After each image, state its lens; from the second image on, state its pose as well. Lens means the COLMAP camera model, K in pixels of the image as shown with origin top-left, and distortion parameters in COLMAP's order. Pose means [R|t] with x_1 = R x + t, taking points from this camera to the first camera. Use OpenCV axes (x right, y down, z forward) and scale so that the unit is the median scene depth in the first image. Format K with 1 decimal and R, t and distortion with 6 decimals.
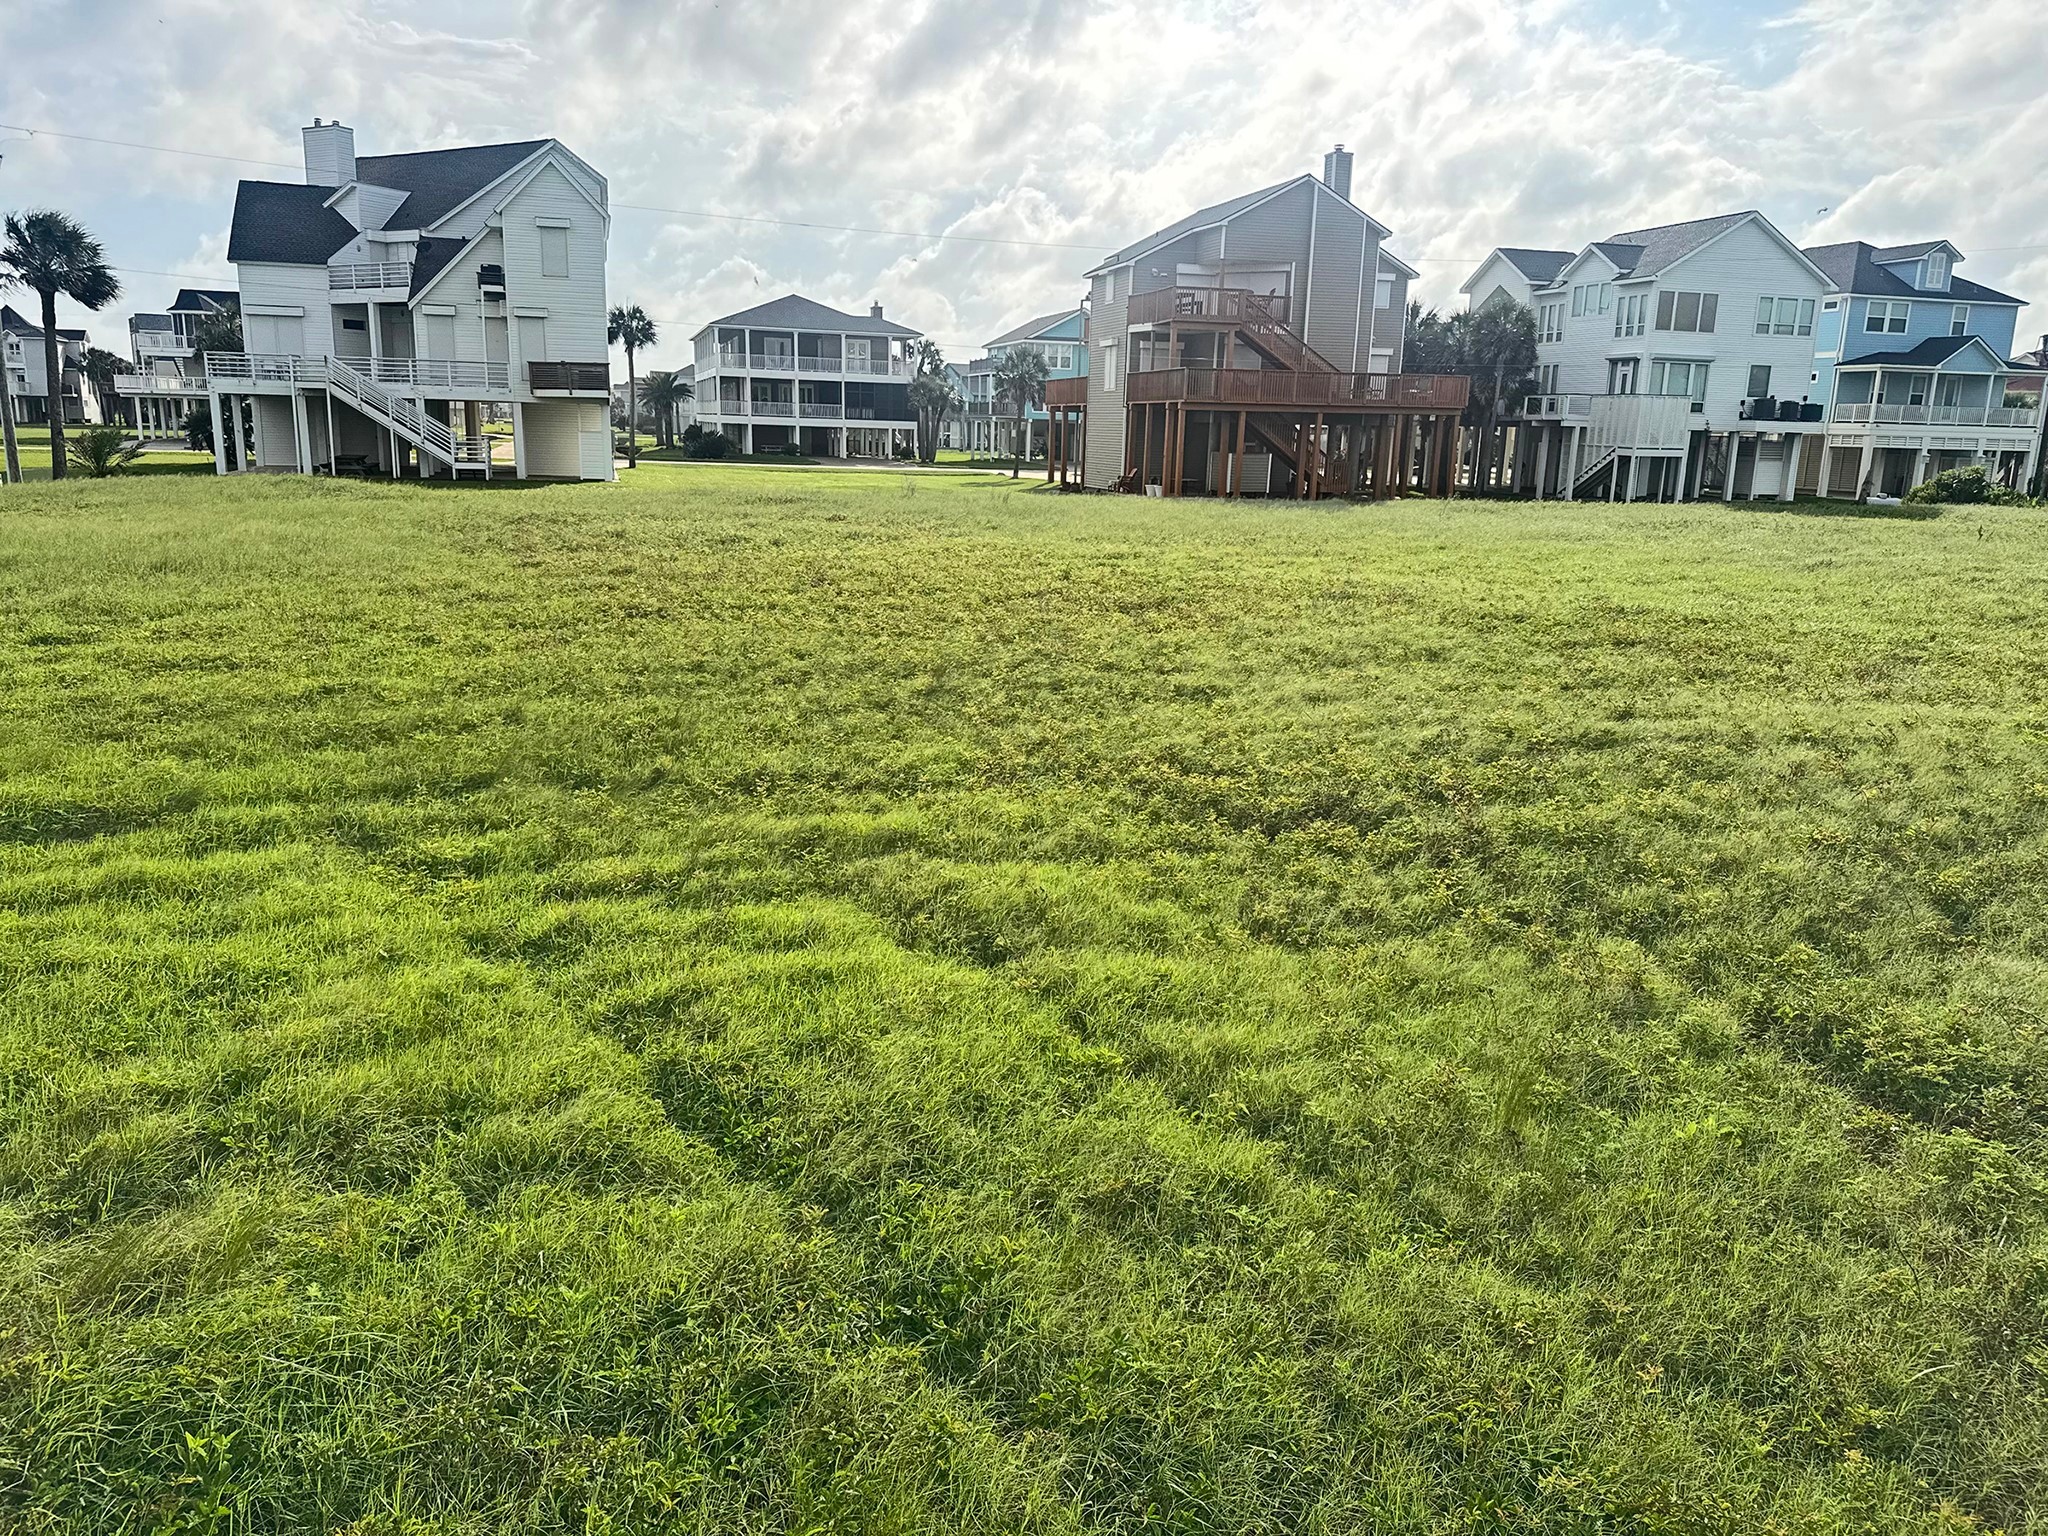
lens RADIAL K [[1415.9, 0, 1024.0], [0, 1415.9, 768.0], [0, 0, 1]] dist [0.101947, -0.152980]
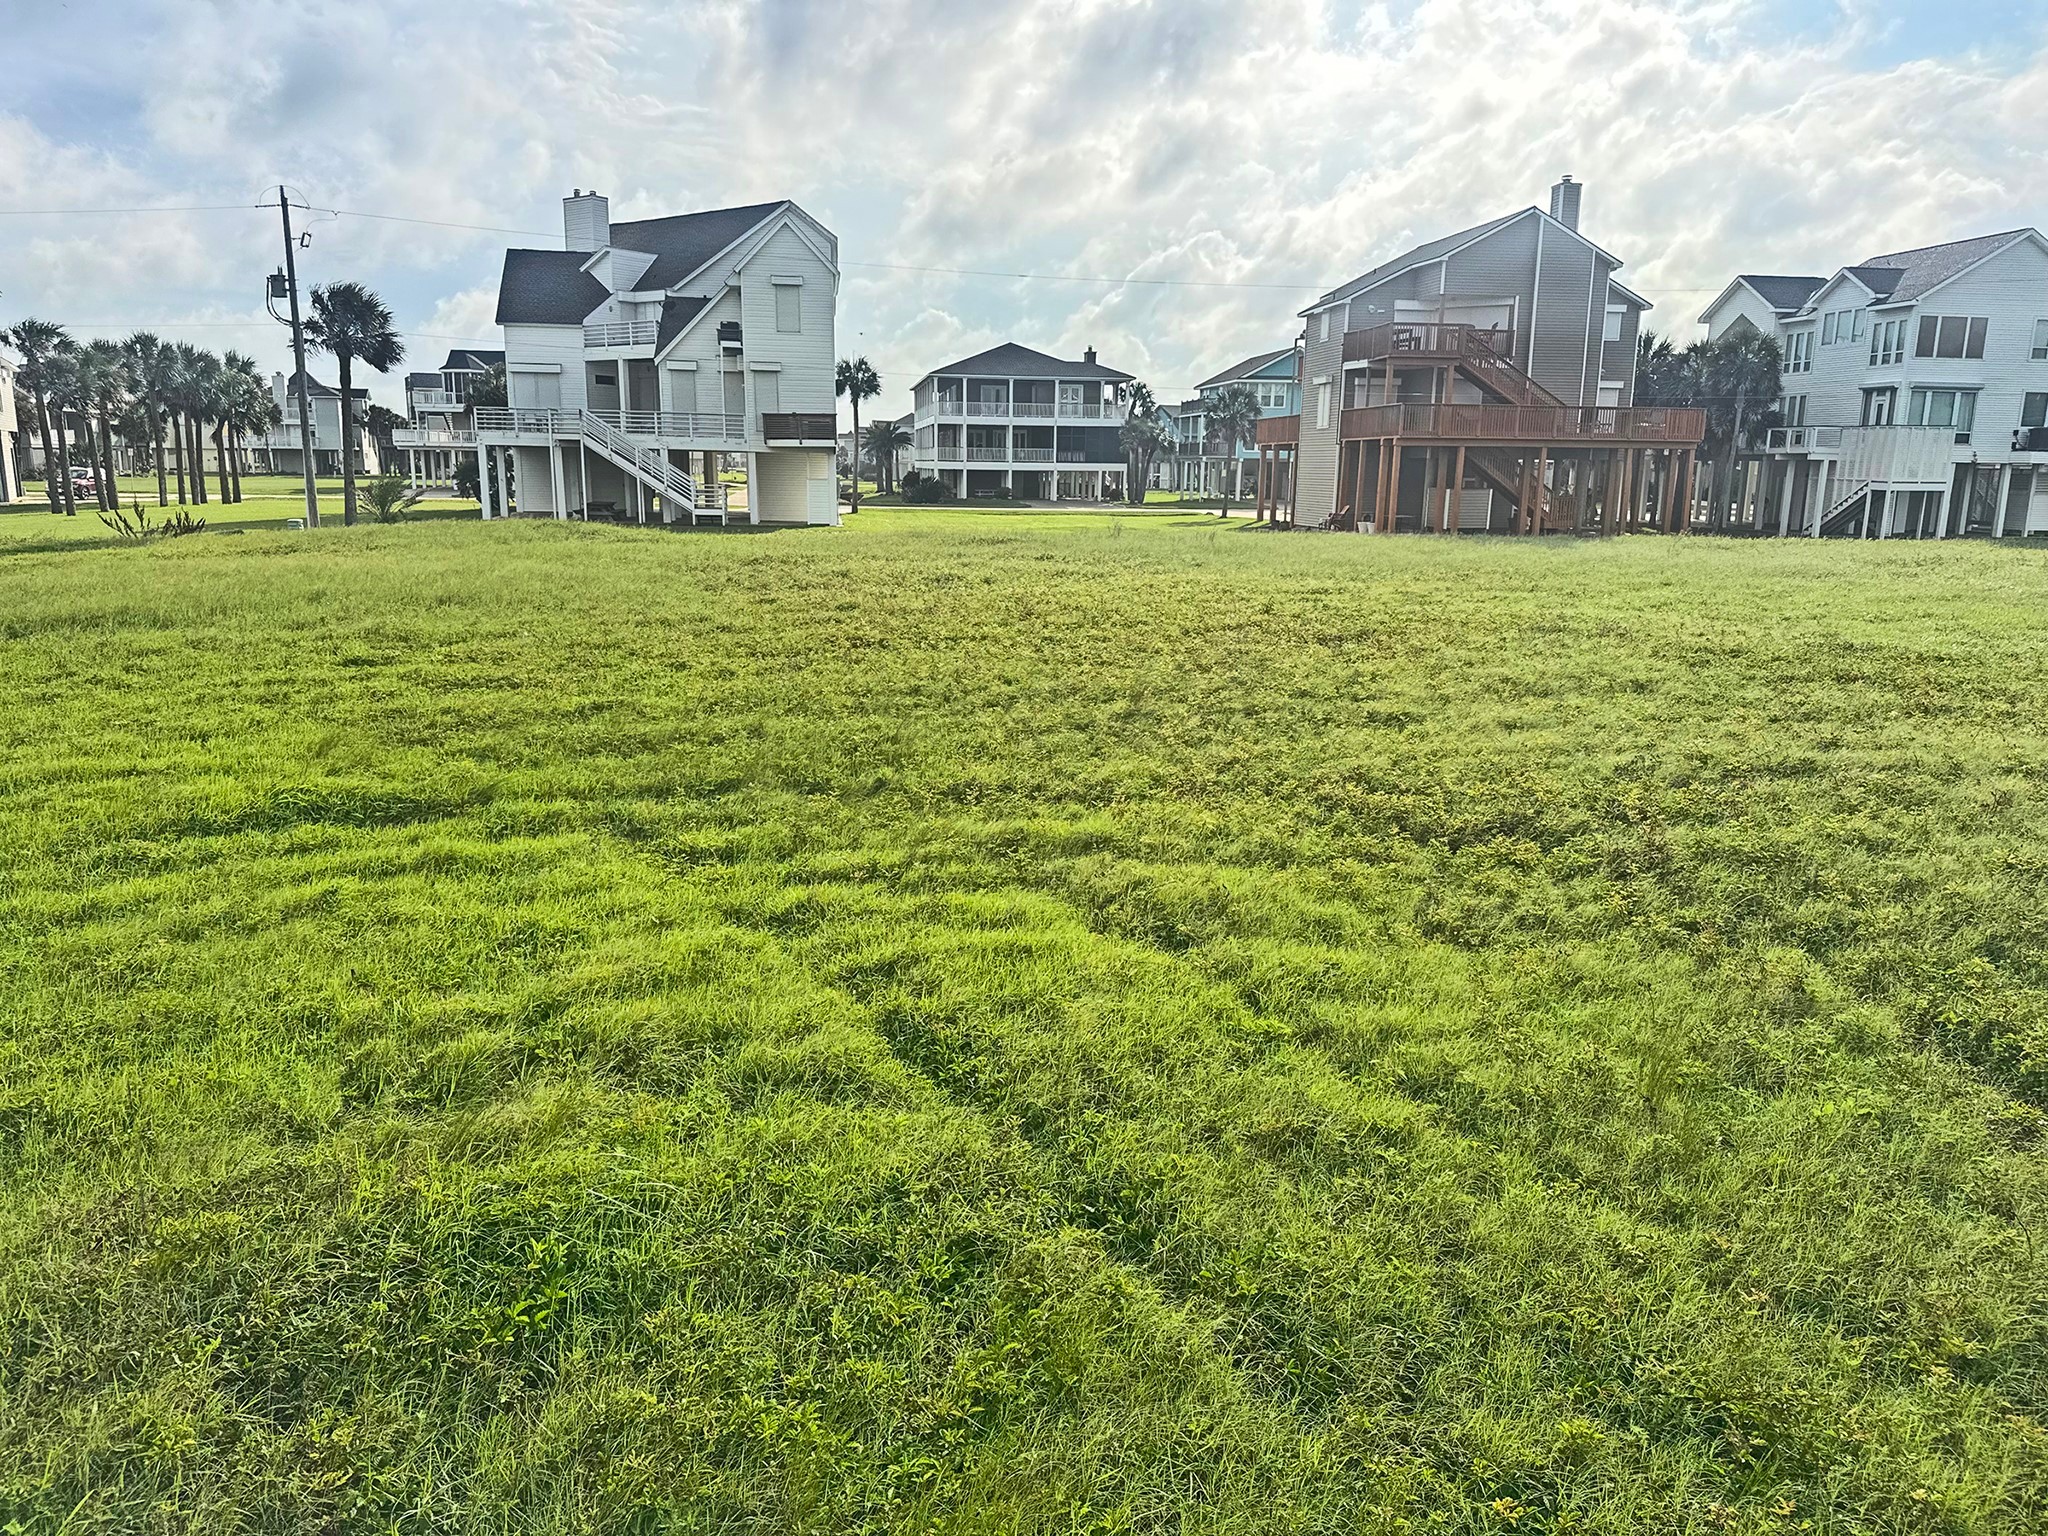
lens RADIAL K [[1471.4, 0, 1007.2], [0, 1471.4, 730.1], [0, 0, 1]] dist [0.170293, -0.295783]
pose [[0.988038, 0.014432, -0.153531, 0.015436], [-0.023661, 0.998010, -0.058451, 0.027107], [0.152382, 0.061385, 0.986414, -0.112867]]
